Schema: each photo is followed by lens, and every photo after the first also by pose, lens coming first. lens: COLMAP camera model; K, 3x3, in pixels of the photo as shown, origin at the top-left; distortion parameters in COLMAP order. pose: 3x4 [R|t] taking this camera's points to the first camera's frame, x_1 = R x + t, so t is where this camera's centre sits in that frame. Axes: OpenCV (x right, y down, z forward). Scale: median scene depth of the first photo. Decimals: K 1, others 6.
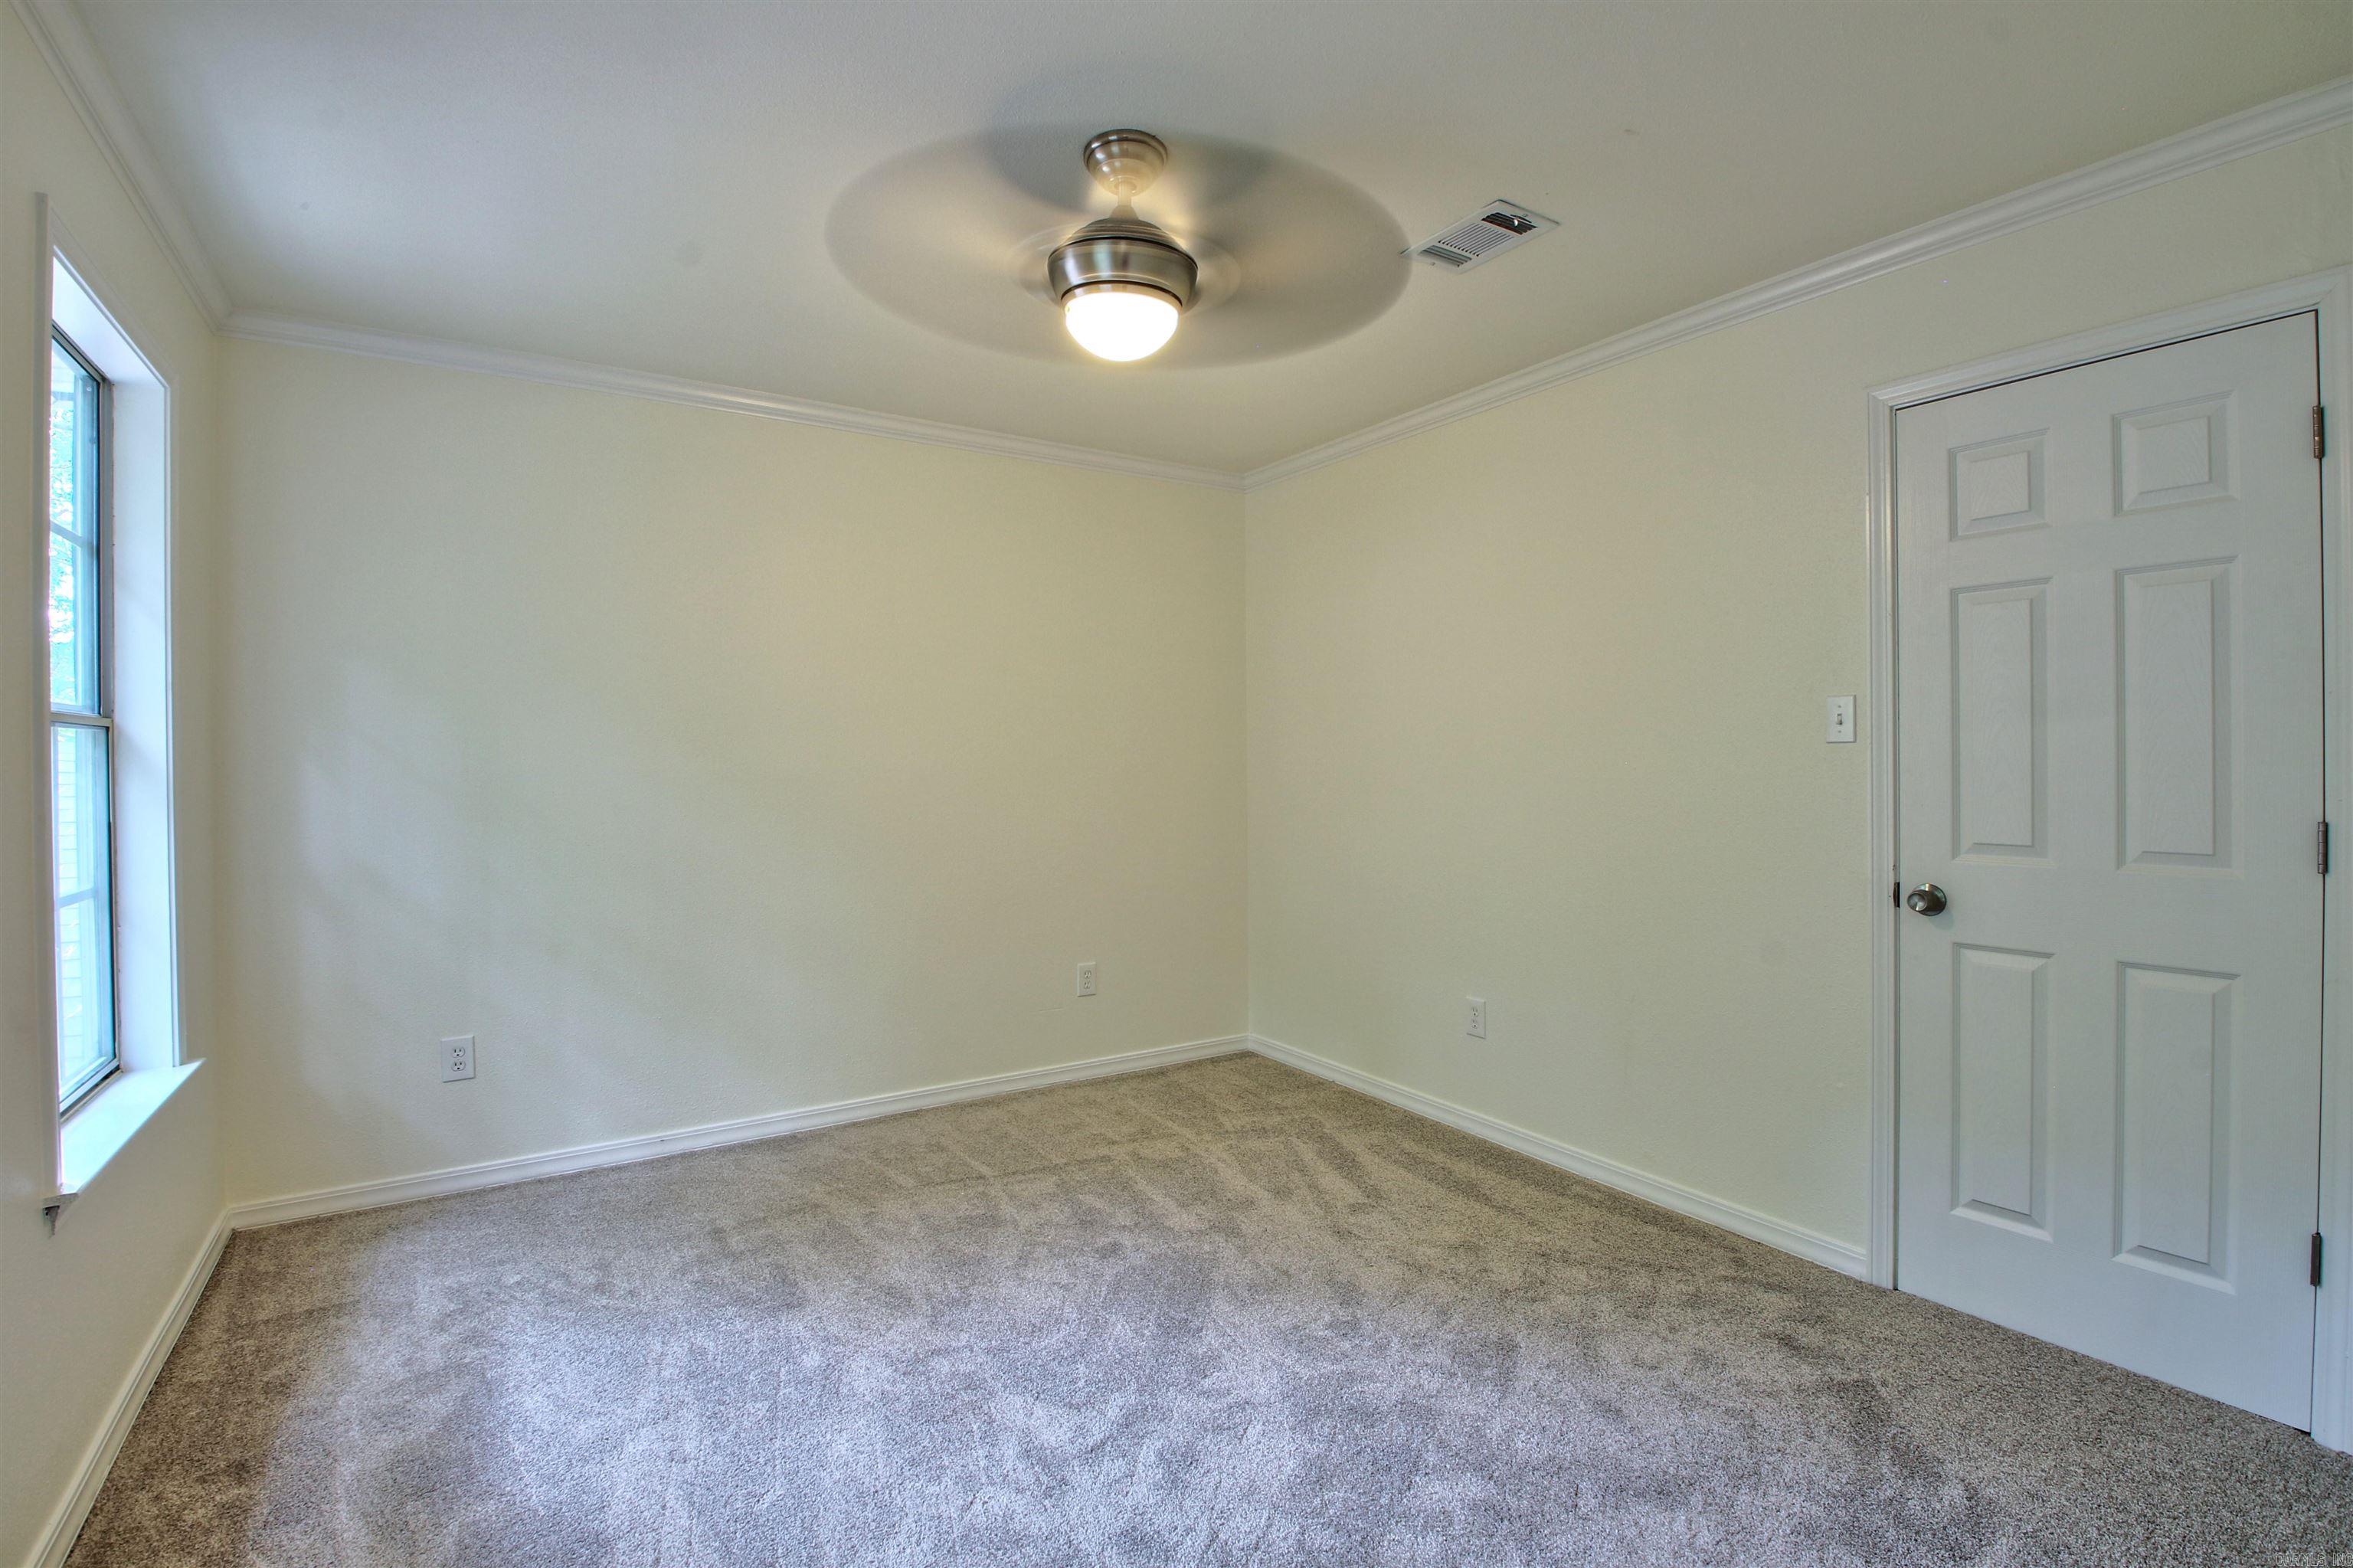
lens RADIAL K [[1093.4, 0, 1174.8], [0, 1093.4, 769.7], [0, 0, 1]] dist [0.008275, -0.019194]
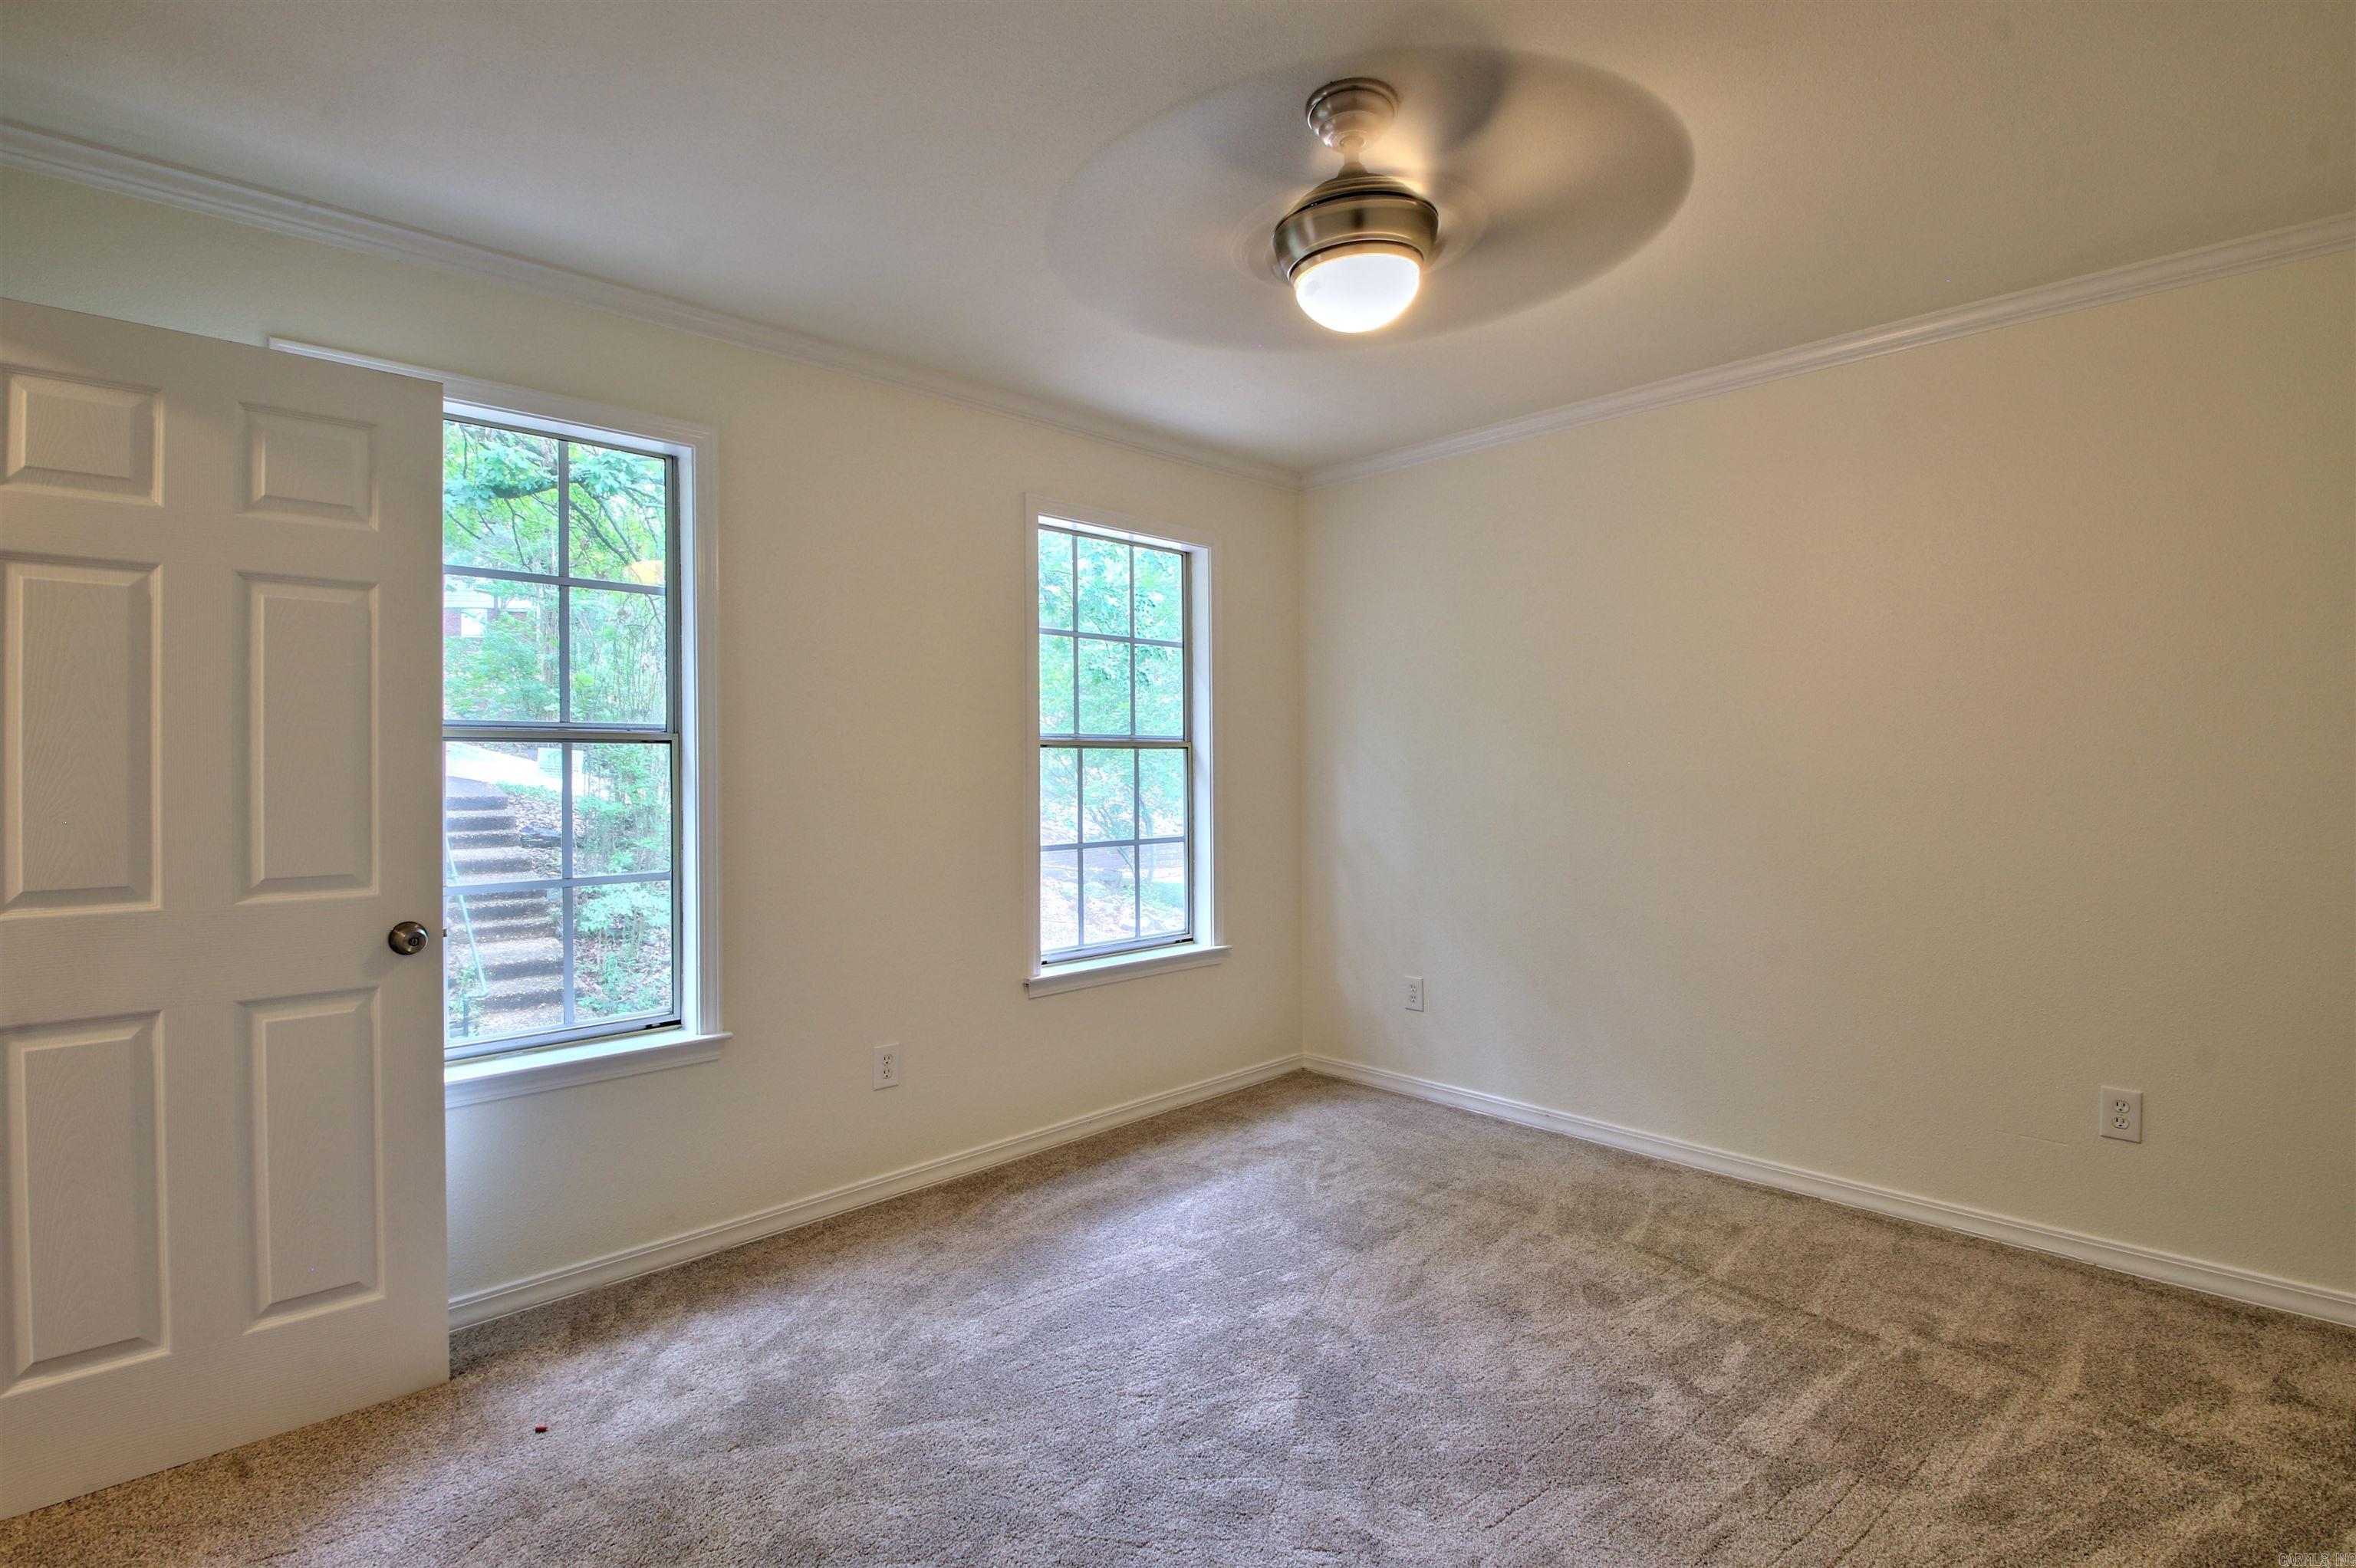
lens RADIAL K [[1094.6, 0, 1176.3], [0, 1094.6, 769.7], [0, 0, 1]] dist [0.008275, -0.019194]
pose [[0.204315, 0.008269, -0.978870, 0.580507], [-0.008254, 0.999943, 0.006724, -0.008891], [0.978870, 0.006706, 0.204371, 0.469131]]
